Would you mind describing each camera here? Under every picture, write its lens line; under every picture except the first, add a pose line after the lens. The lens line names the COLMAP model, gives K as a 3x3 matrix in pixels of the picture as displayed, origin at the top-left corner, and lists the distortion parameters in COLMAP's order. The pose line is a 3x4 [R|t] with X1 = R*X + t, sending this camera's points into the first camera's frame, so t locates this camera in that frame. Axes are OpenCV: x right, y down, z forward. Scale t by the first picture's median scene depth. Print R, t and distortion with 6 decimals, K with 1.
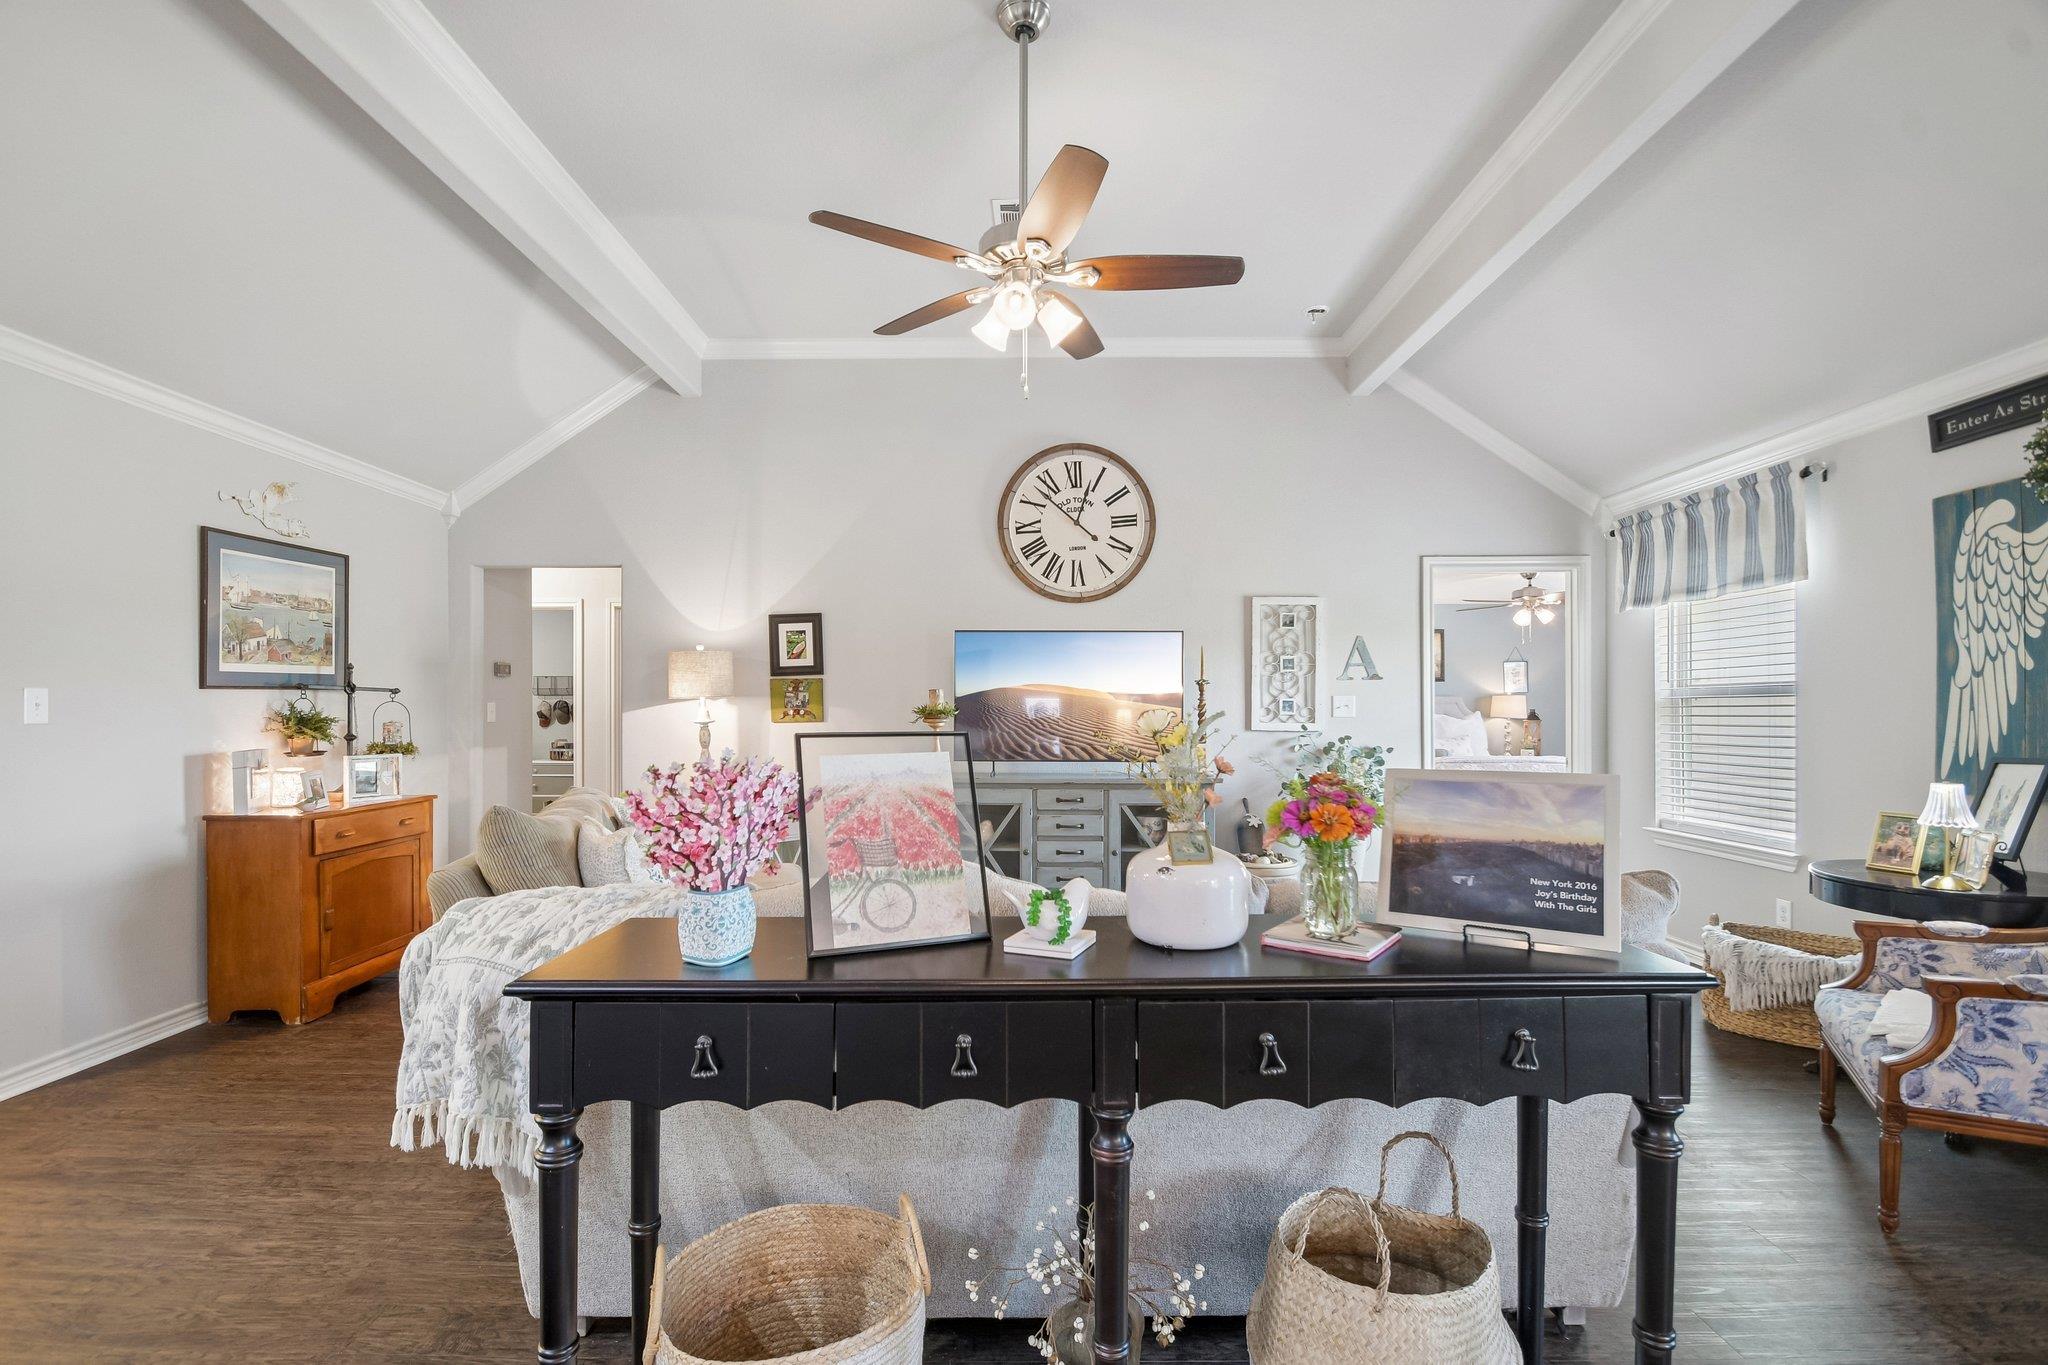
lens RADIAL K [[906.1, 0, 1020.4], [0, 906.1, 707.5], [0, 0, 1]] dist [0.012178, -0.019552]
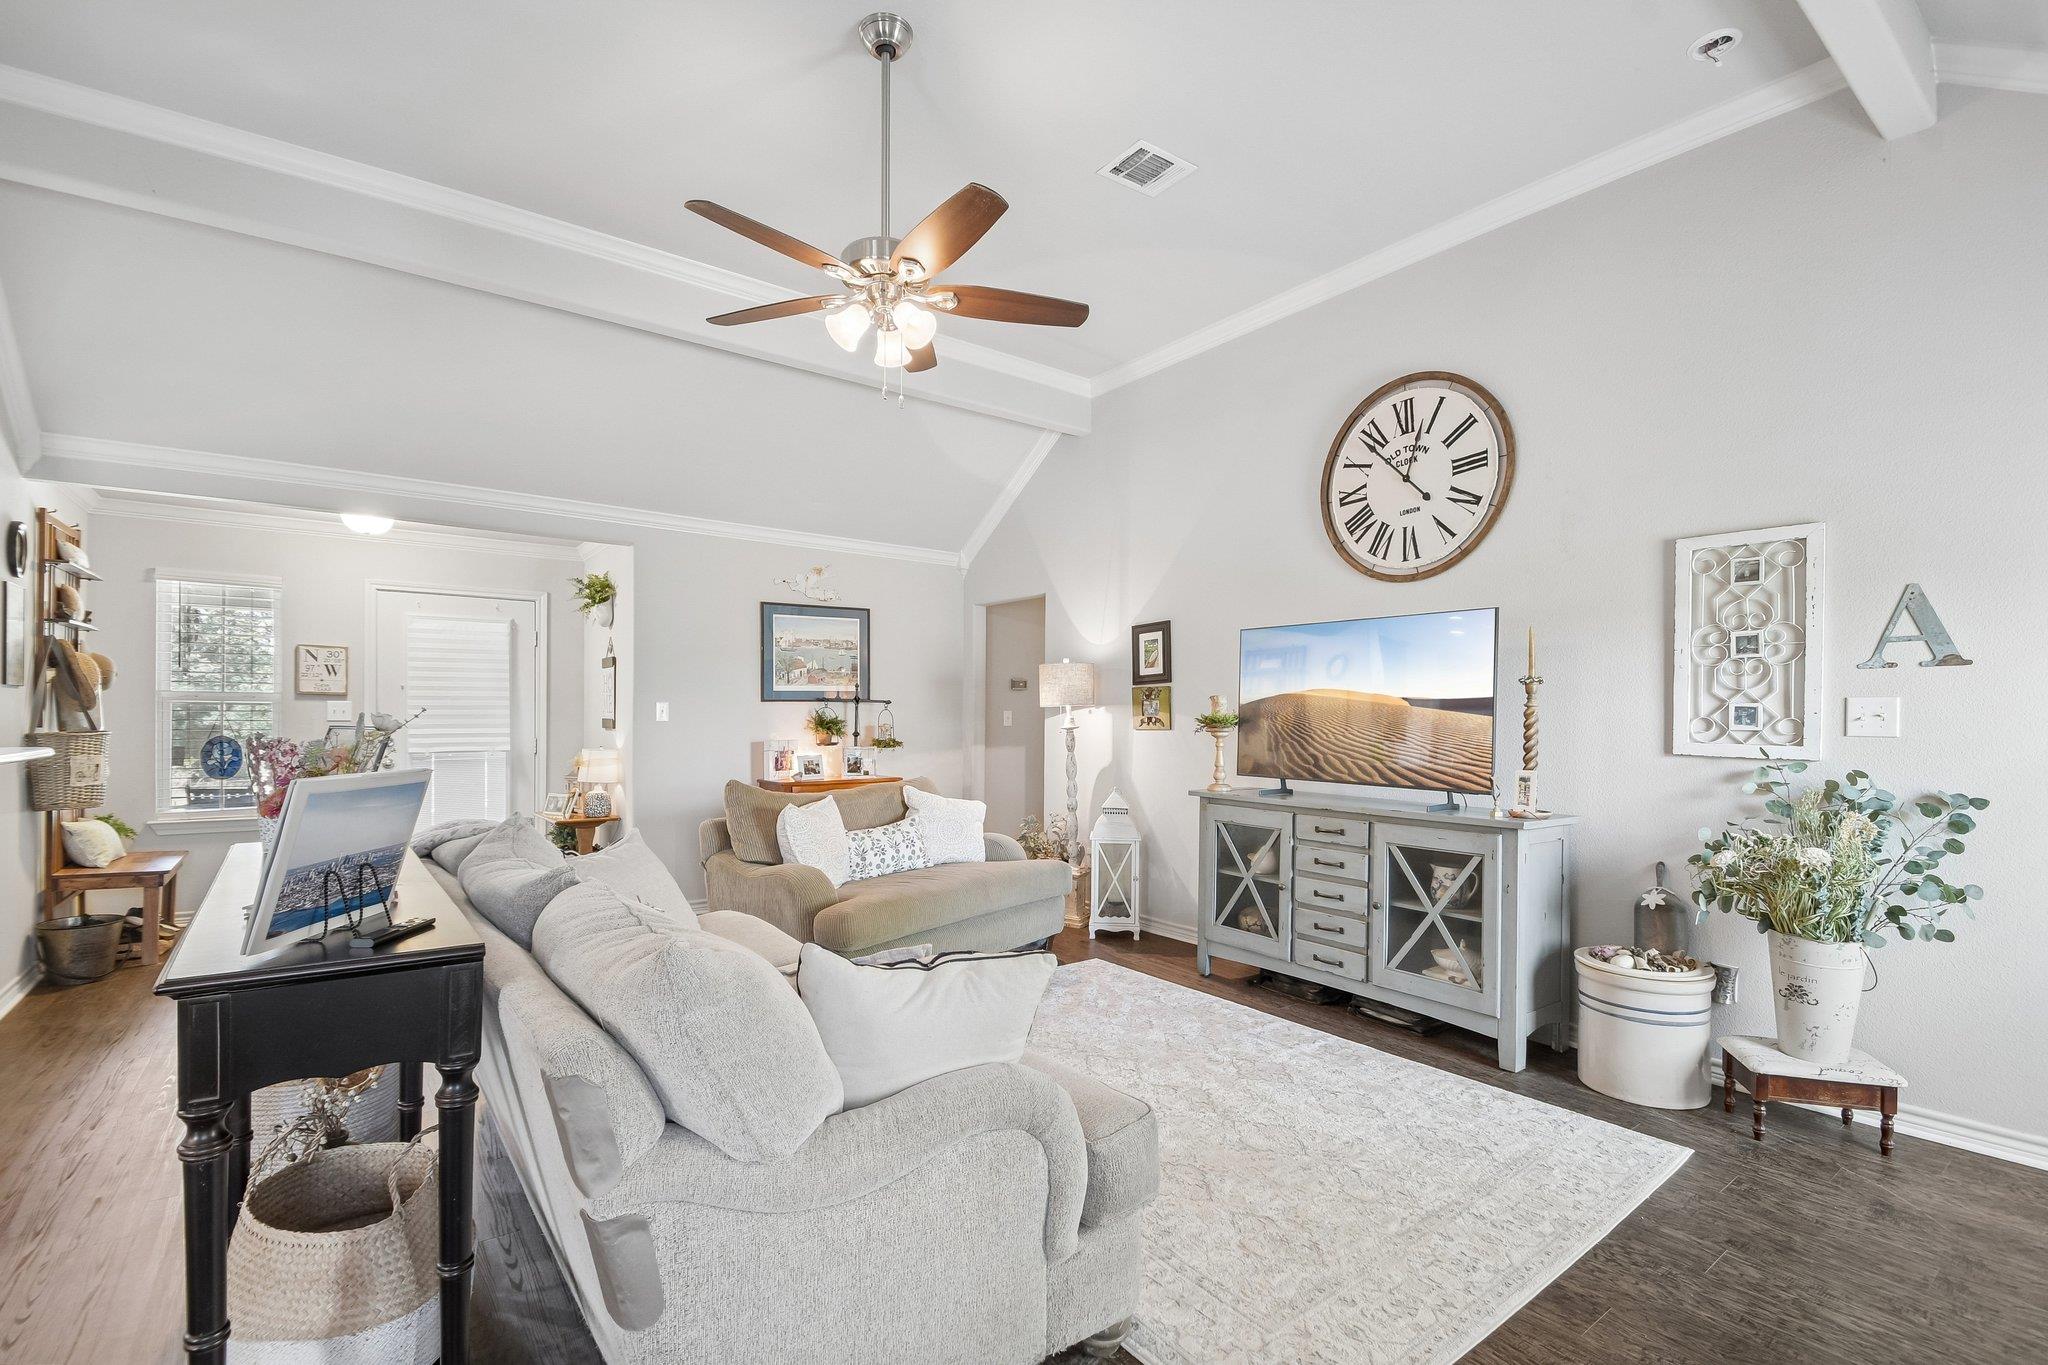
lens RADIAL K [[922.4, 0, 1016.7], [0, 922.4, 715.8], [0, 0, 1]] dist [0.009045, -0.000123]
pose [[0.602062, 0.004080, -0.798439, 0.493232], [-0.005150, 0.999986, 0.001226, 0.000100], [0.798432, 0.003374, 0.602075, 0.257622]]
